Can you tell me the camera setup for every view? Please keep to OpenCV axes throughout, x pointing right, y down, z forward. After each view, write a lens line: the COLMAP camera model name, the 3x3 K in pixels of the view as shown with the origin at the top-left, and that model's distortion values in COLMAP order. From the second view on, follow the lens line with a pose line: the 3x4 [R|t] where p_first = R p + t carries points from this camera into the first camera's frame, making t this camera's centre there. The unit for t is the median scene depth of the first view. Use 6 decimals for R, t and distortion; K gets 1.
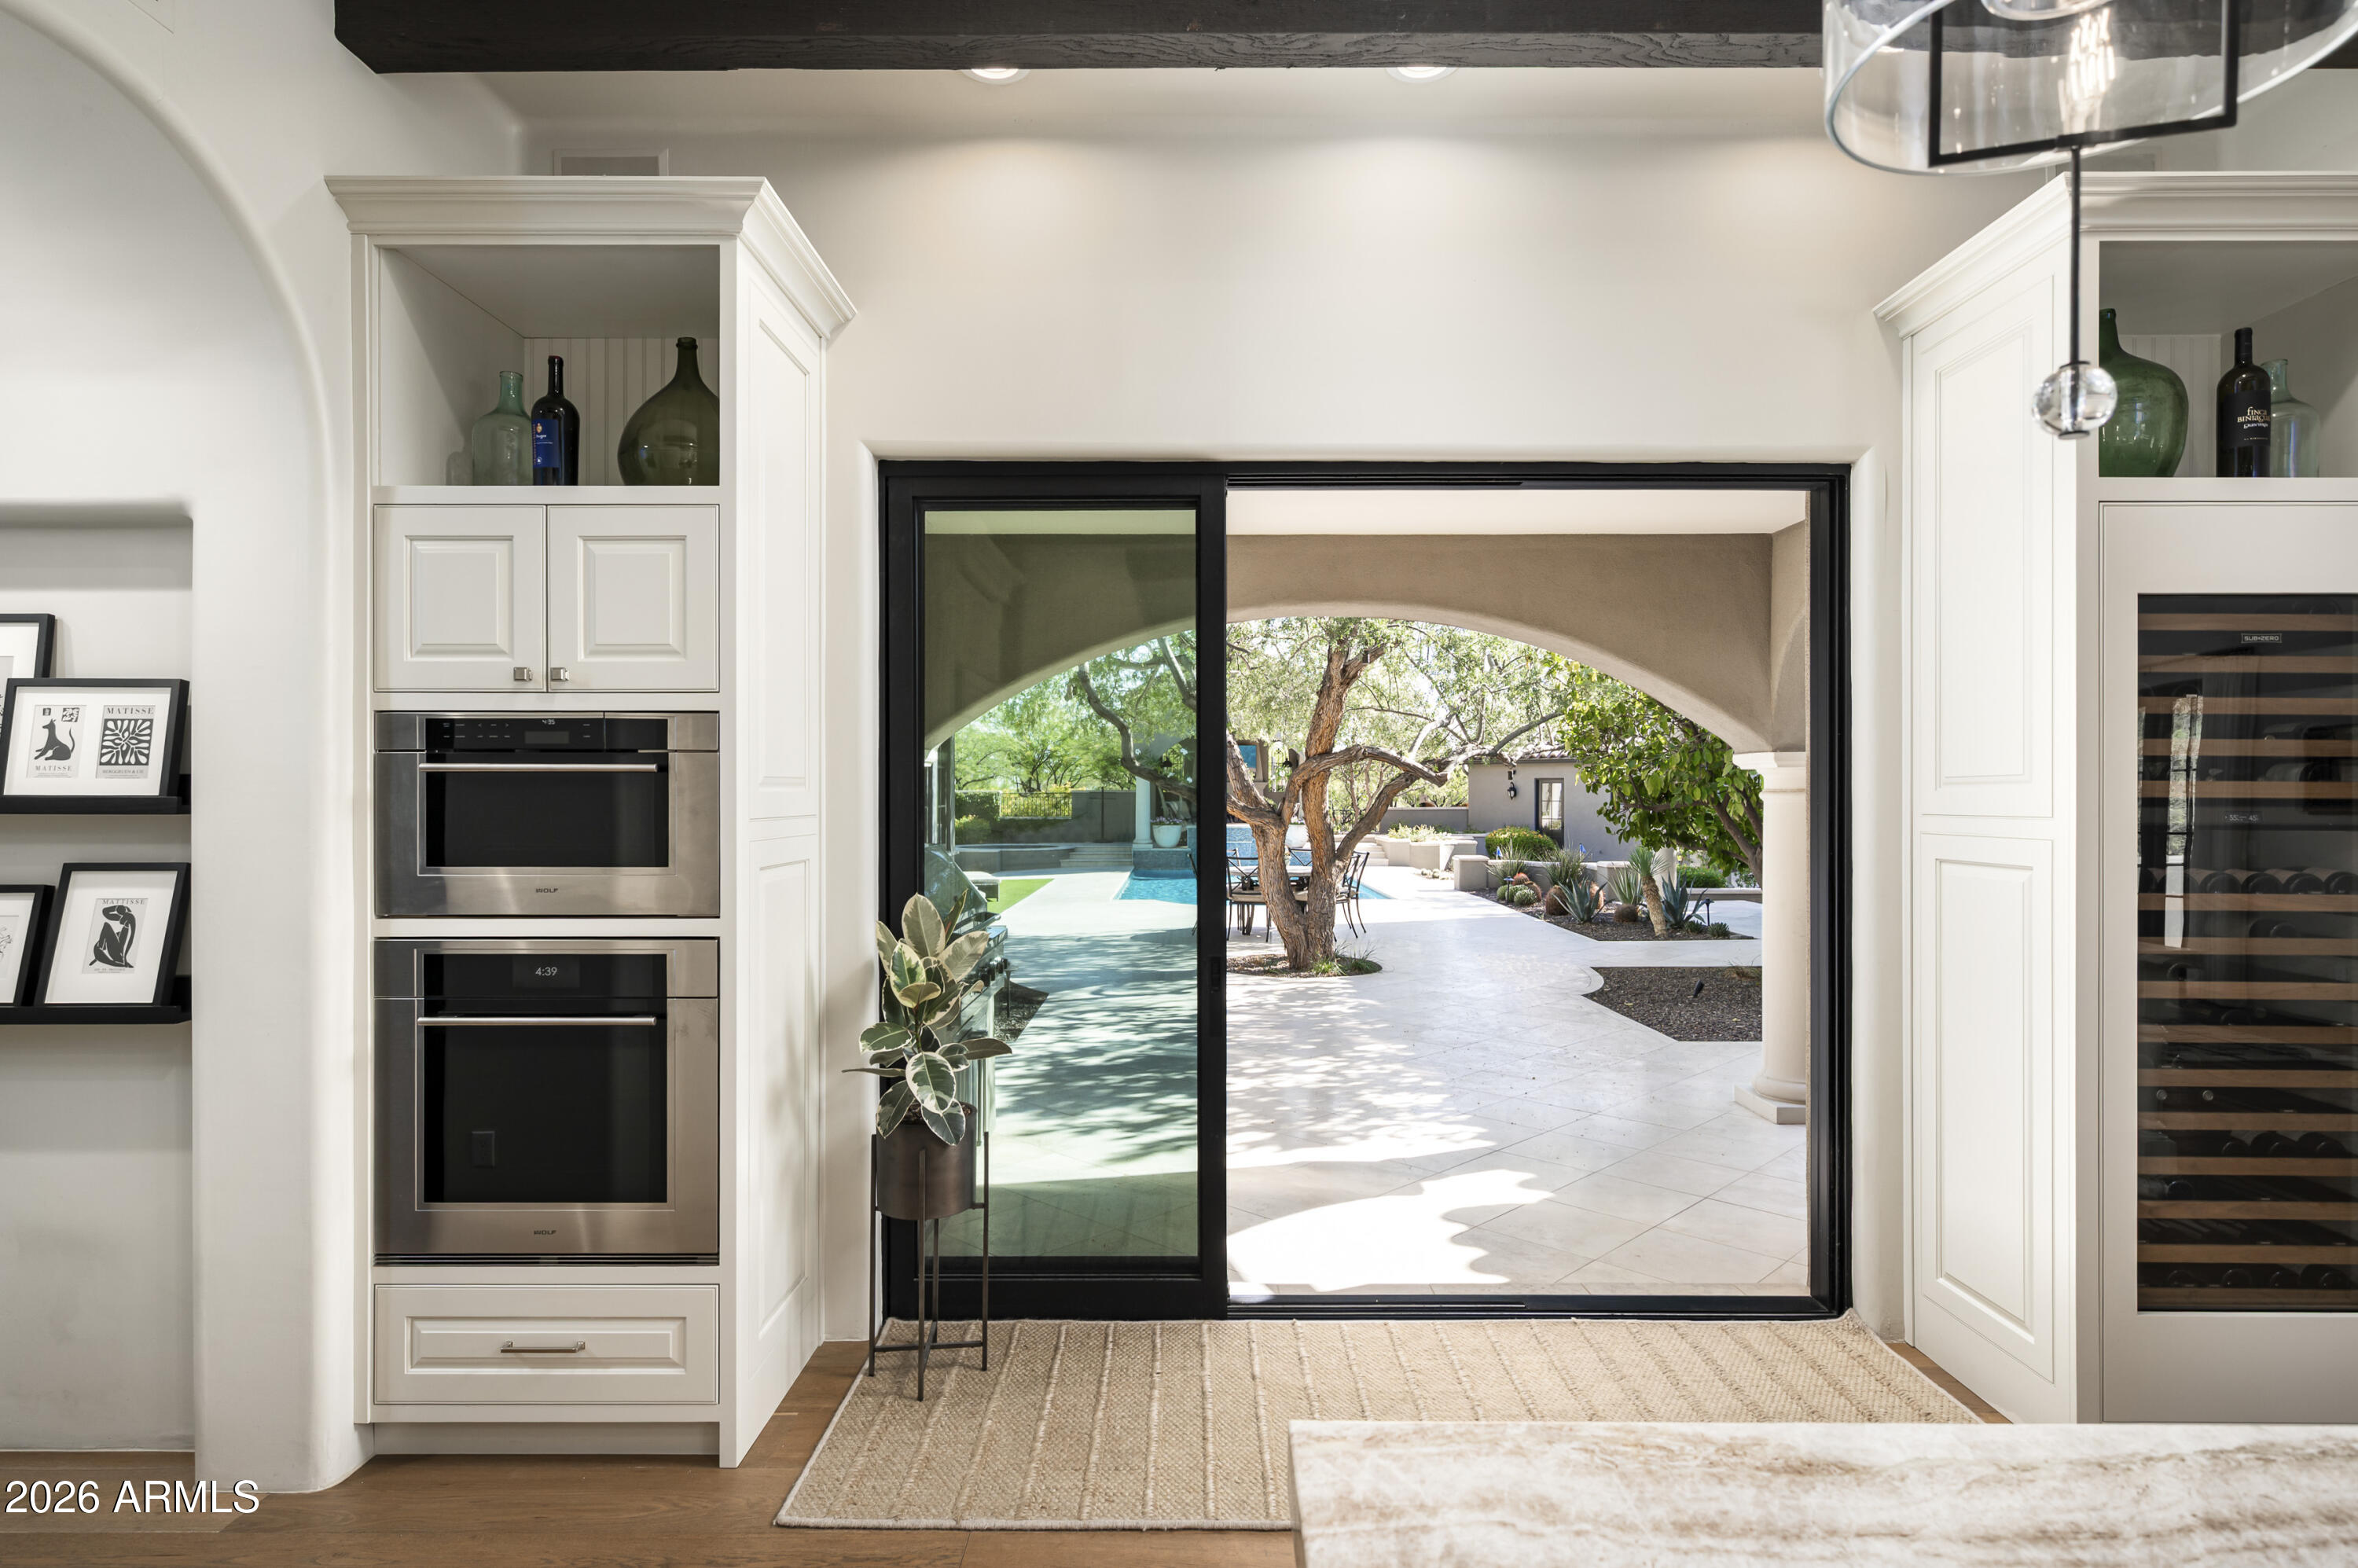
lens RADIAL K [[1239.5, 0, 1175.4], [0, 1239.5, 794.4], [0, 0, 1]] dist [-0.000121, -0.000221]
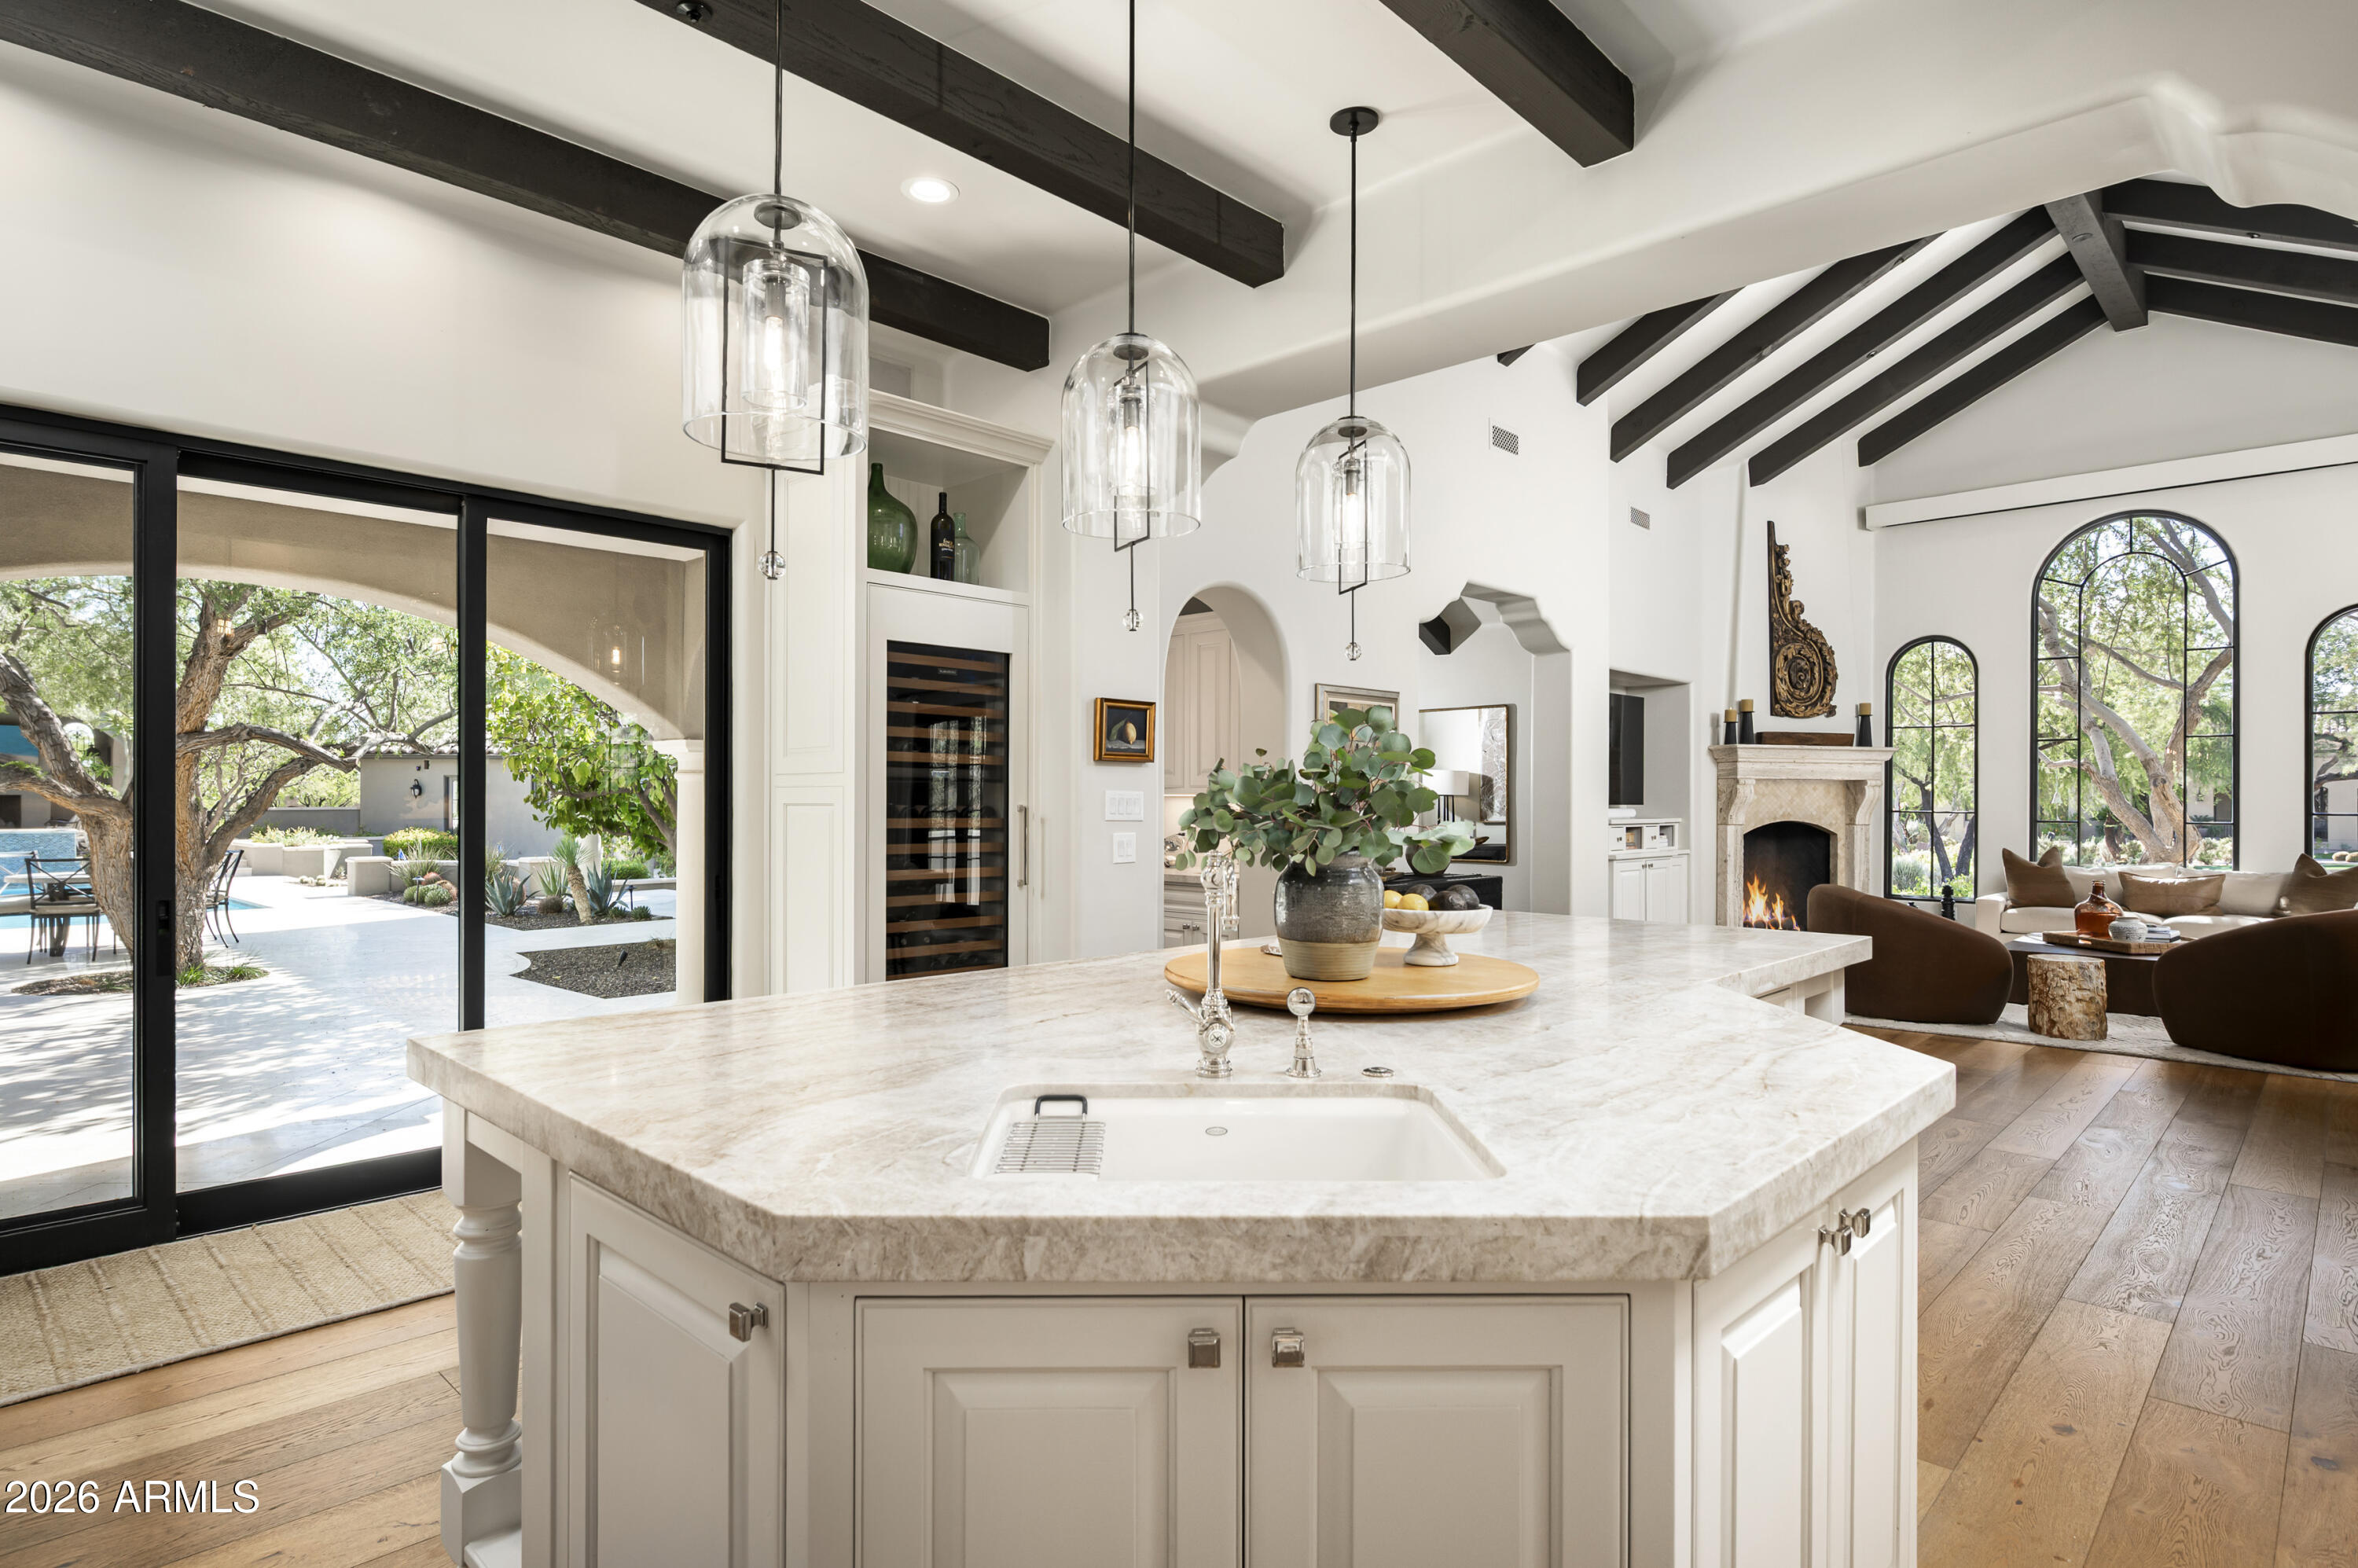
lens RADIAL K [[1239.5, 0, 1172.9], [0, 1239.5, 799.3], [0, 0, 1]] dist [-0.000121, -0.000221]
pose [[0.683923, 0.002084, 0.729551, -0.043300], [-0.002589, 0.999997, -0.000430, 0.012519], [-0.729549, -0.001595, 0.683926, -0.100592]]
